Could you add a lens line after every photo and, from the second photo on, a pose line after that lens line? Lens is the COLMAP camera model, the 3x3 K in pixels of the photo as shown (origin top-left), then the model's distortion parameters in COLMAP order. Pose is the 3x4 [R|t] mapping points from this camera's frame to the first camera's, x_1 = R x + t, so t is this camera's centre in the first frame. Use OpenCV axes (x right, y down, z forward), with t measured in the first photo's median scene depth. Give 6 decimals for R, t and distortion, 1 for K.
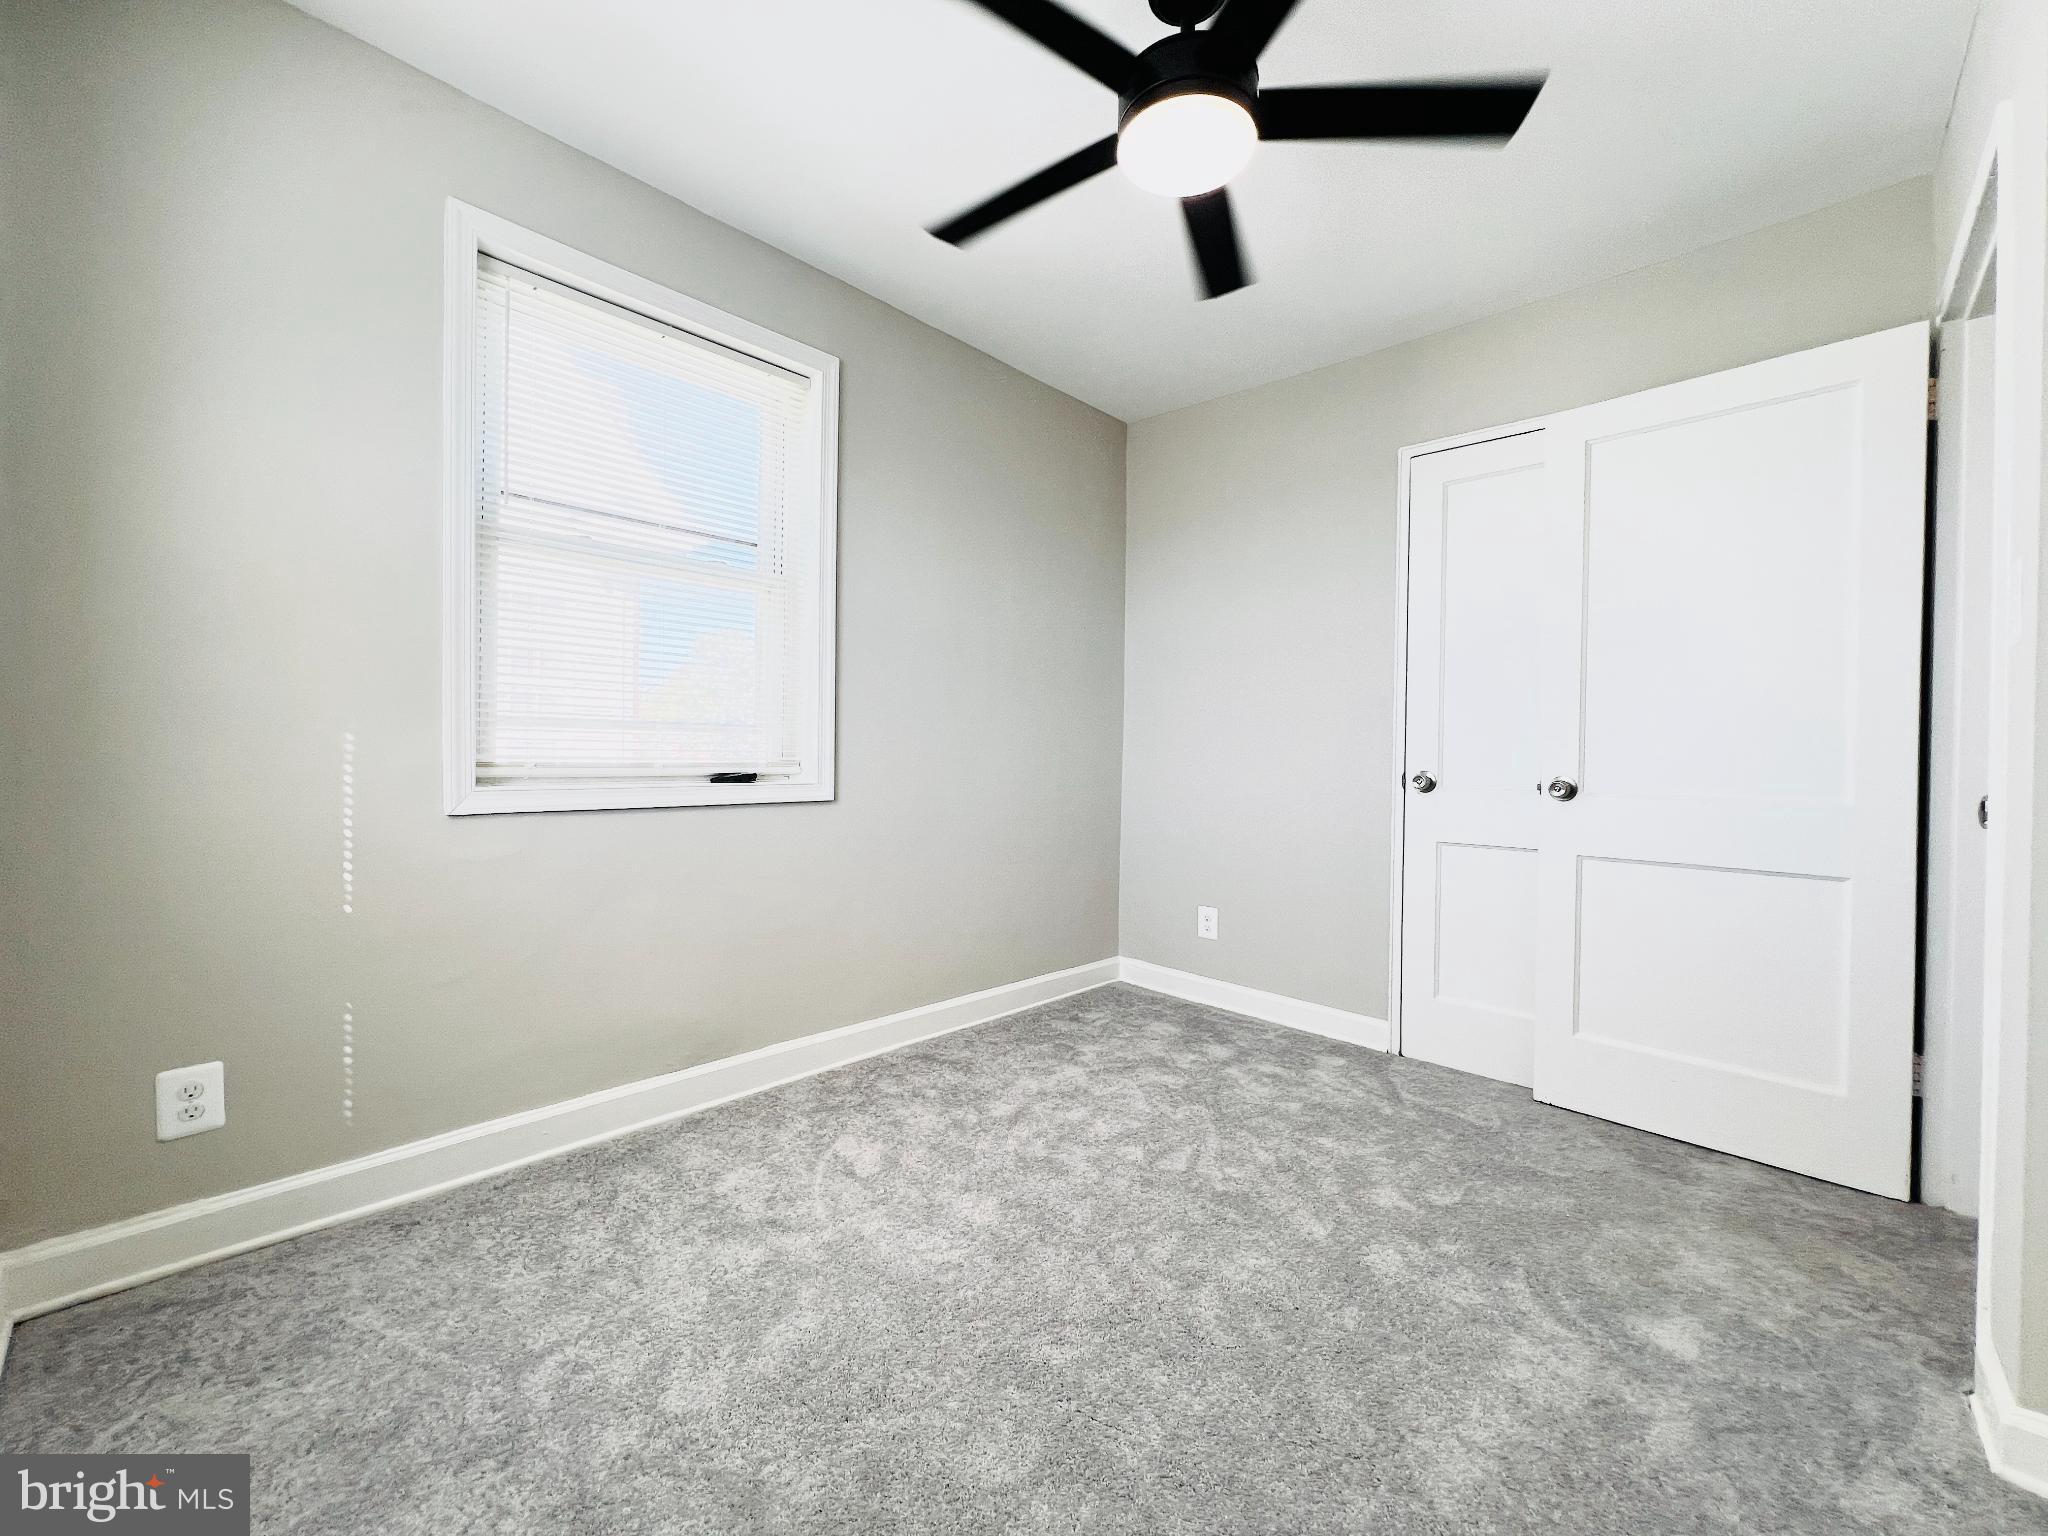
lens RADIAL K [[822.9, 0, 1018.4], [0, 822.9, 760.5], [0, 0, 1]] dist [-0.002859, 0.000851]
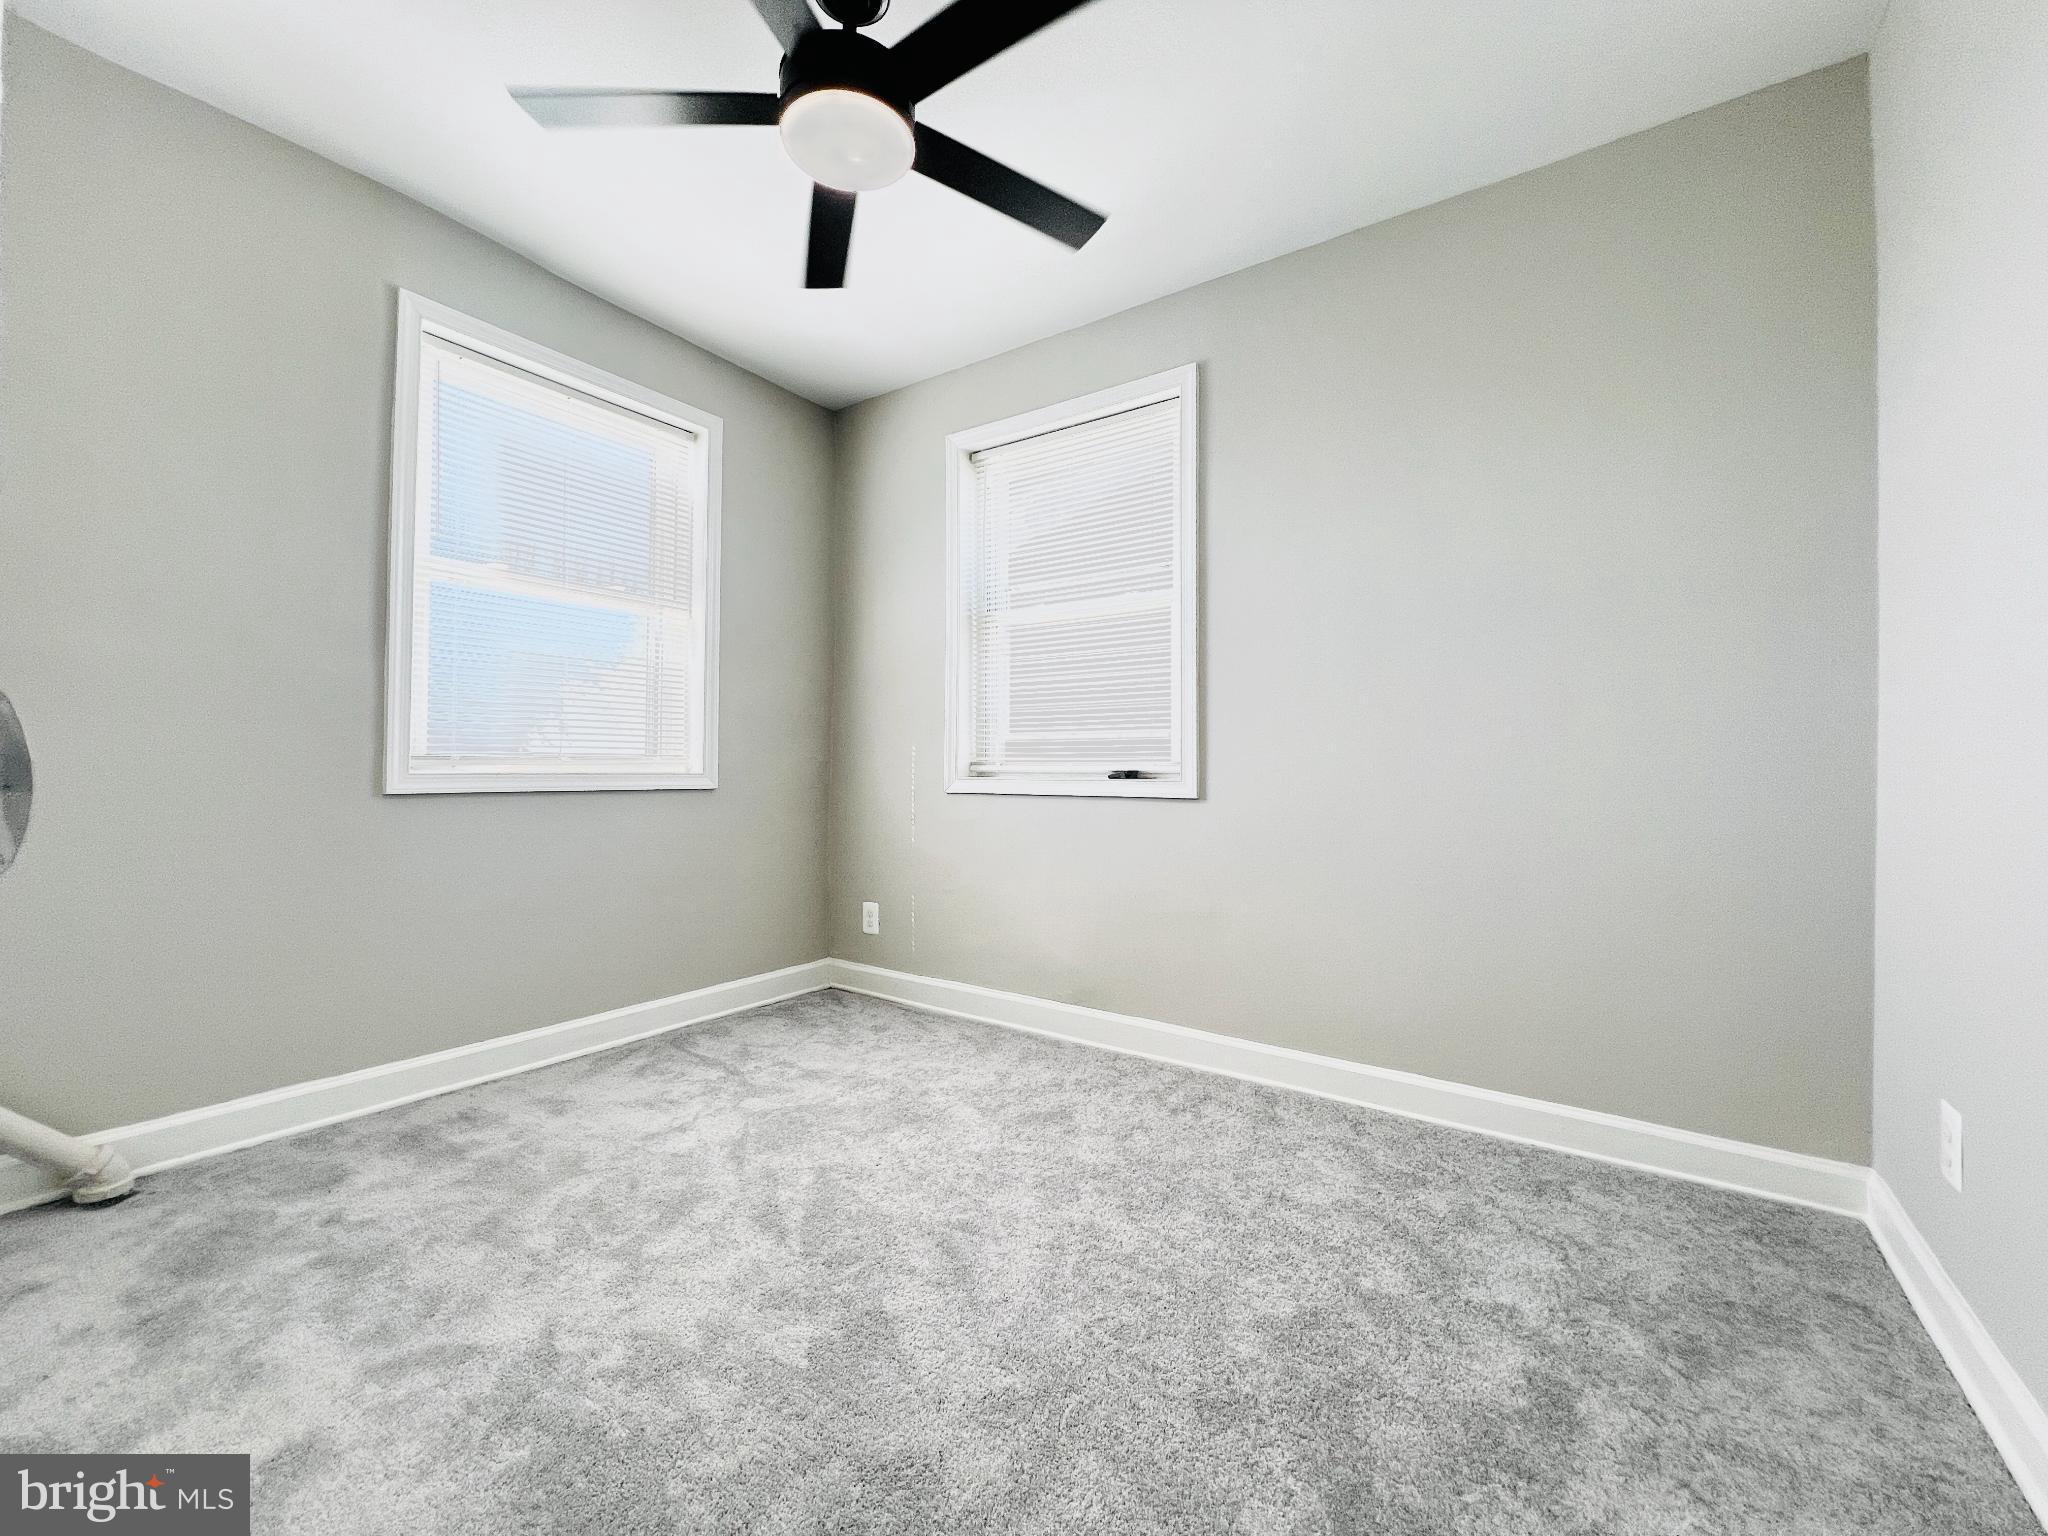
lens RADIAL K [[821.7, 0, 1016.5], [0, 821.7, 760.2], [0, 0, 1]] dist [-0.003767, 0.000506]
pose [[0.158264, -0.024546, -0.987092, 0.754069], [-0.010821, 0.999588, -0.026591, 0.032003], [0.987337, 0.014889, 0.157933, 0.646698]]
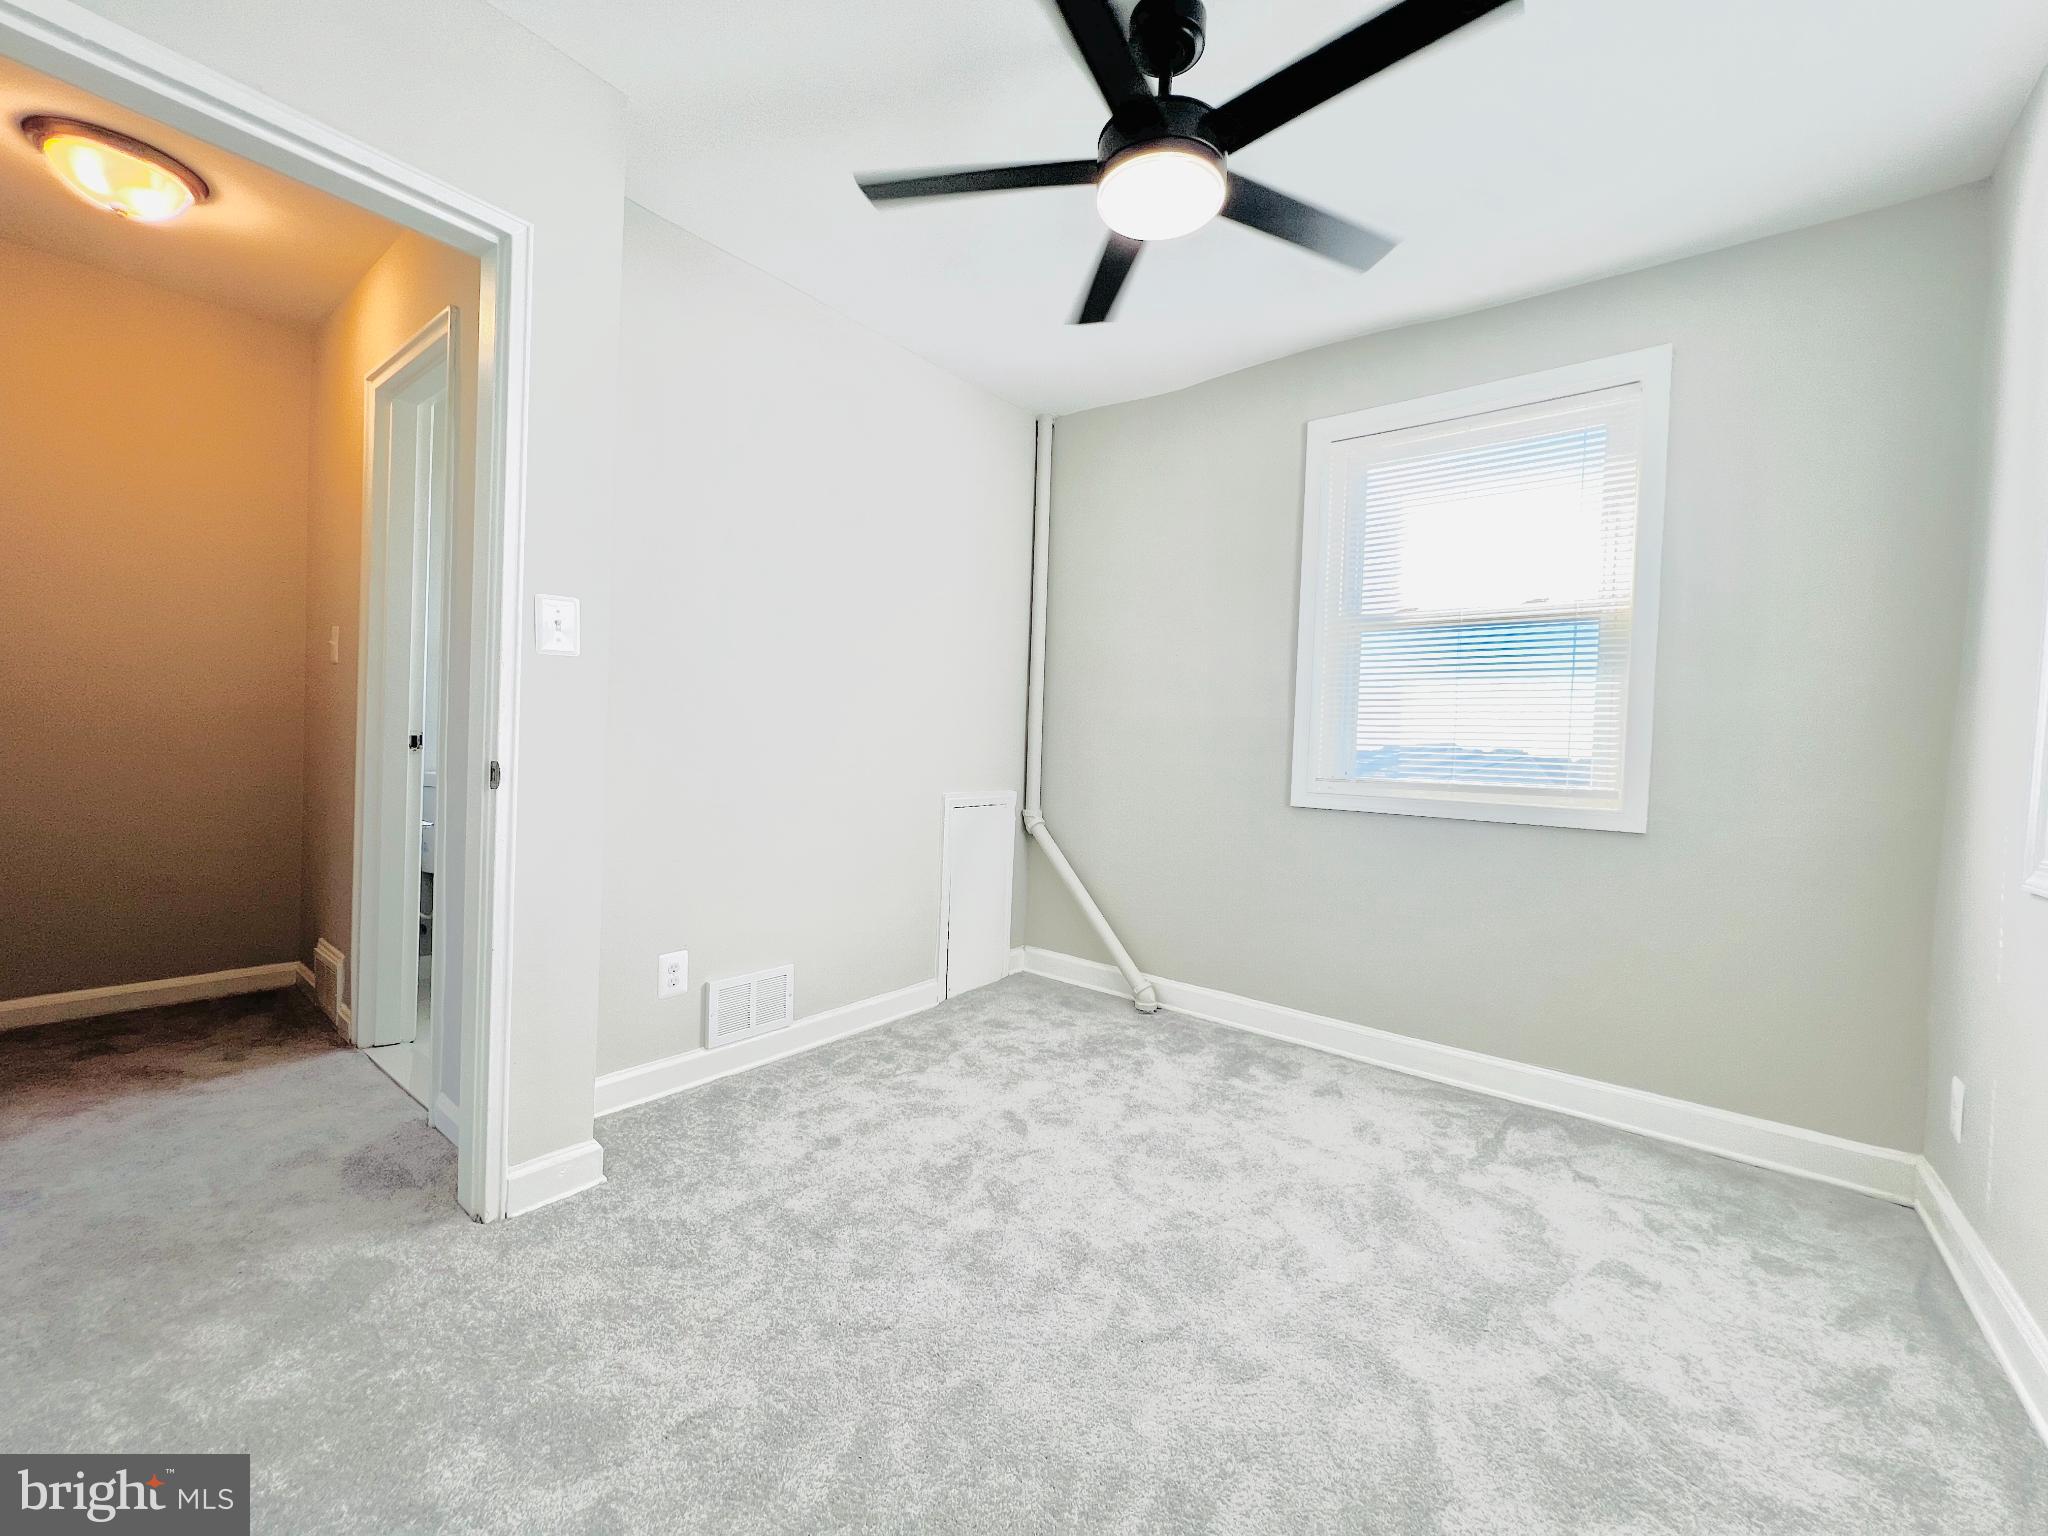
lens RADIAL K [[821.7, 0, 1016.5], [0, 821.7, 760.2], [0, 0, 1]] dist [-0.003767, 0.000506]
pose [[-0.995098, -0.051469, -0.084445, 0.280654], [-0.053321, 0.998381, 0.019820, -0.016275], [0.083288, 0.024225, -0.996231, 1.254425]]
